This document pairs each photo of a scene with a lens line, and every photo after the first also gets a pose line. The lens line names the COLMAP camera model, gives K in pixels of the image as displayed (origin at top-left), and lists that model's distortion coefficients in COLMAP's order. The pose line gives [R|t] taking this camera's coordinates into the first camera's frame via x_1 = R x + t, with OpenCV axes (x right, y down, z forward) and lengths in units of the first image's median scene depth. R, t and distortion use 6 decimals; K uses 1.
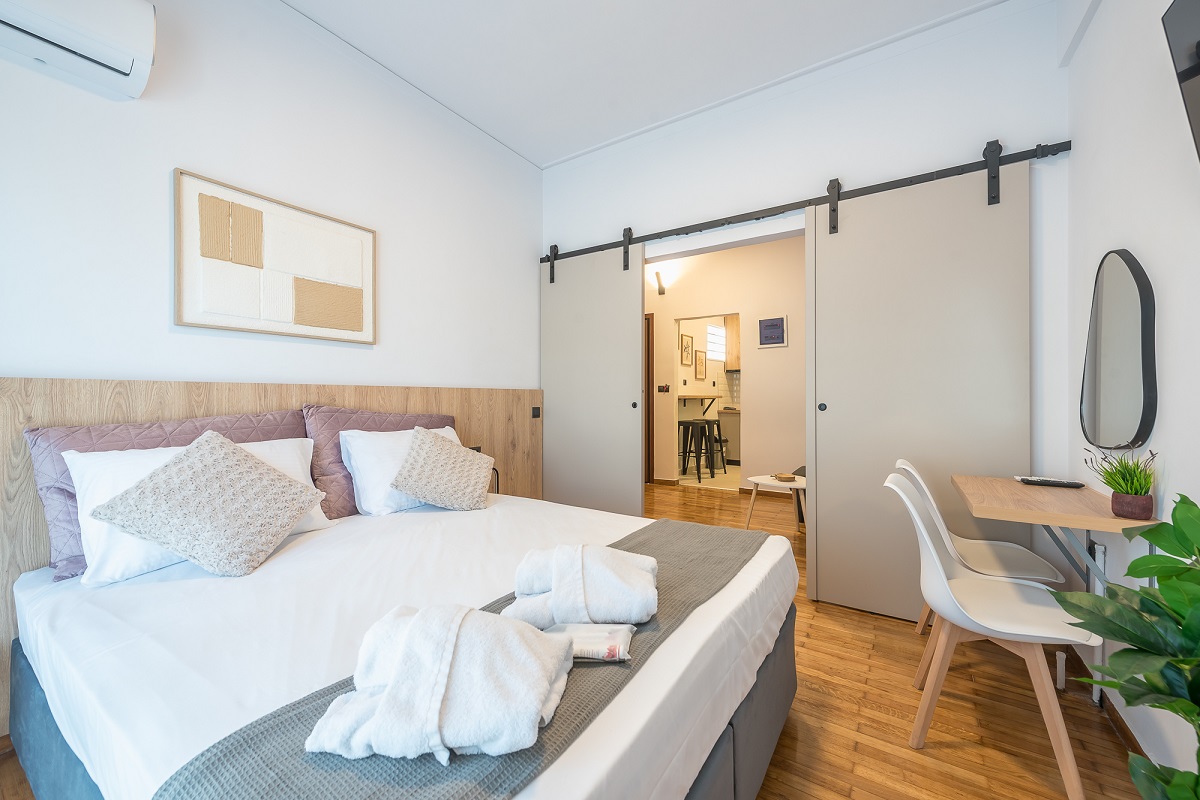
lens RADIAL K [[455.5, 0, 611.1], [0, 455.5, 399.5], [0, 0, 1]] dist [0.014047, -0.005975]
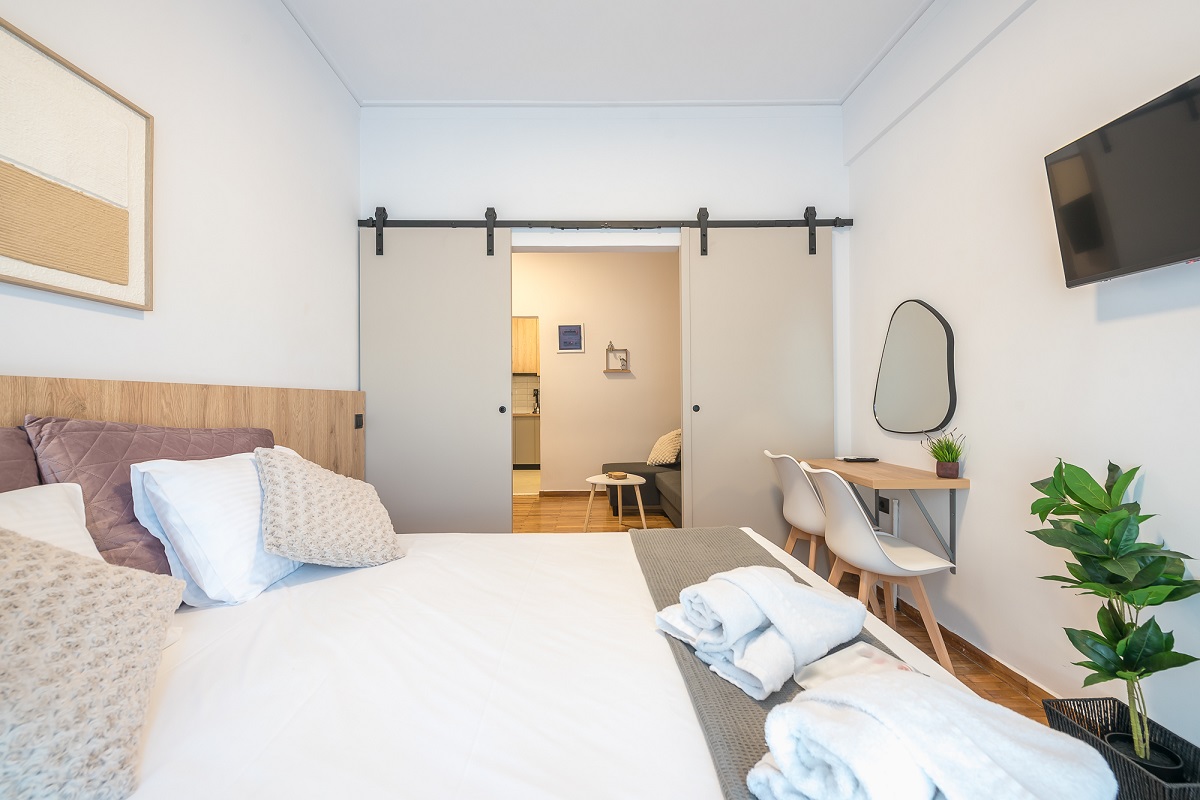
lens RADIAL K [[457.5, 0, 600.0], [0, 457.5, 400.0], [0, 0, 1]] dist [0.015481, -0.006068]
pose [[0.834736, -0.003665, 0.550638, -0.262307], [0.008187, 0.999950, -0.005756, 0.000358], [-0.550589, 0.009313, 0.834724, 0.143299]]
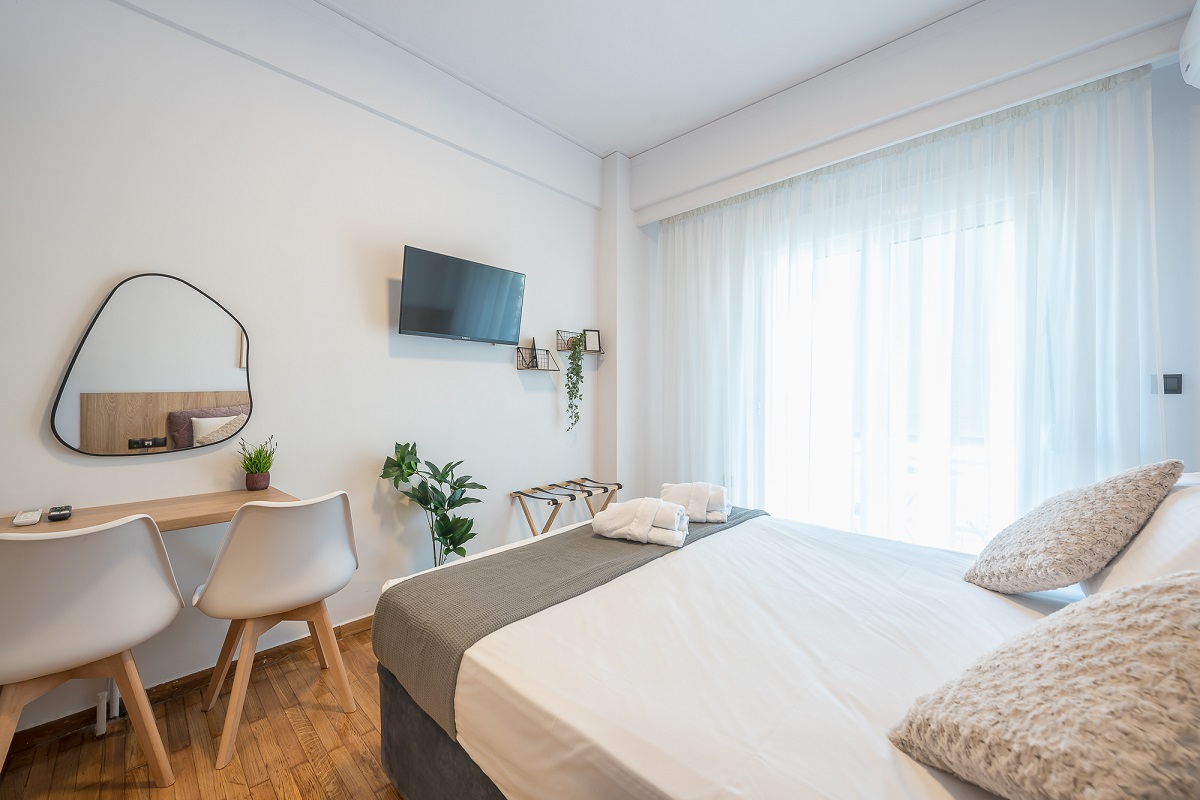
lens RADIAL K [[457.5, 0, 600.0], [0, 457.5, 400.0], [0, 0, 1]] dist [0.015481, -0.006068]
pose [[-0.976302, 0.003598, 0.216383, -0.084271], [0.005768, 0.999939, 0.009394, -0.011373], [-0.216336, 0.010419, -0.976263, 0.858806]]
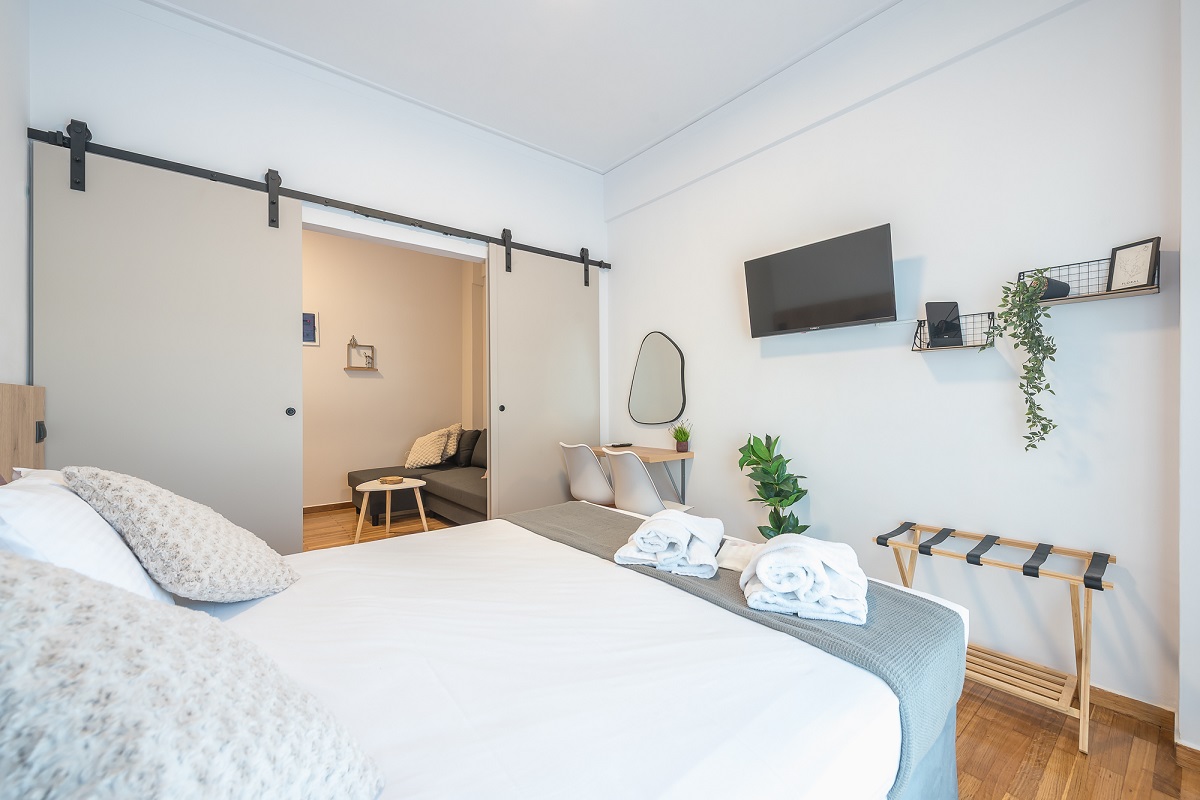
lens RADIAL K [[457.5, 0, 600.0], [0, 457.5, 400.0], [0, 0, 1]] dist [0.015481, -0.006068]
pose [[0.328930, -0.000292, 0.944354, -0.466112], [0.009090, 0.999955, -0.002857, -0.000125], [-0.944311, 0.009524, 0.328917, 0.251391]]
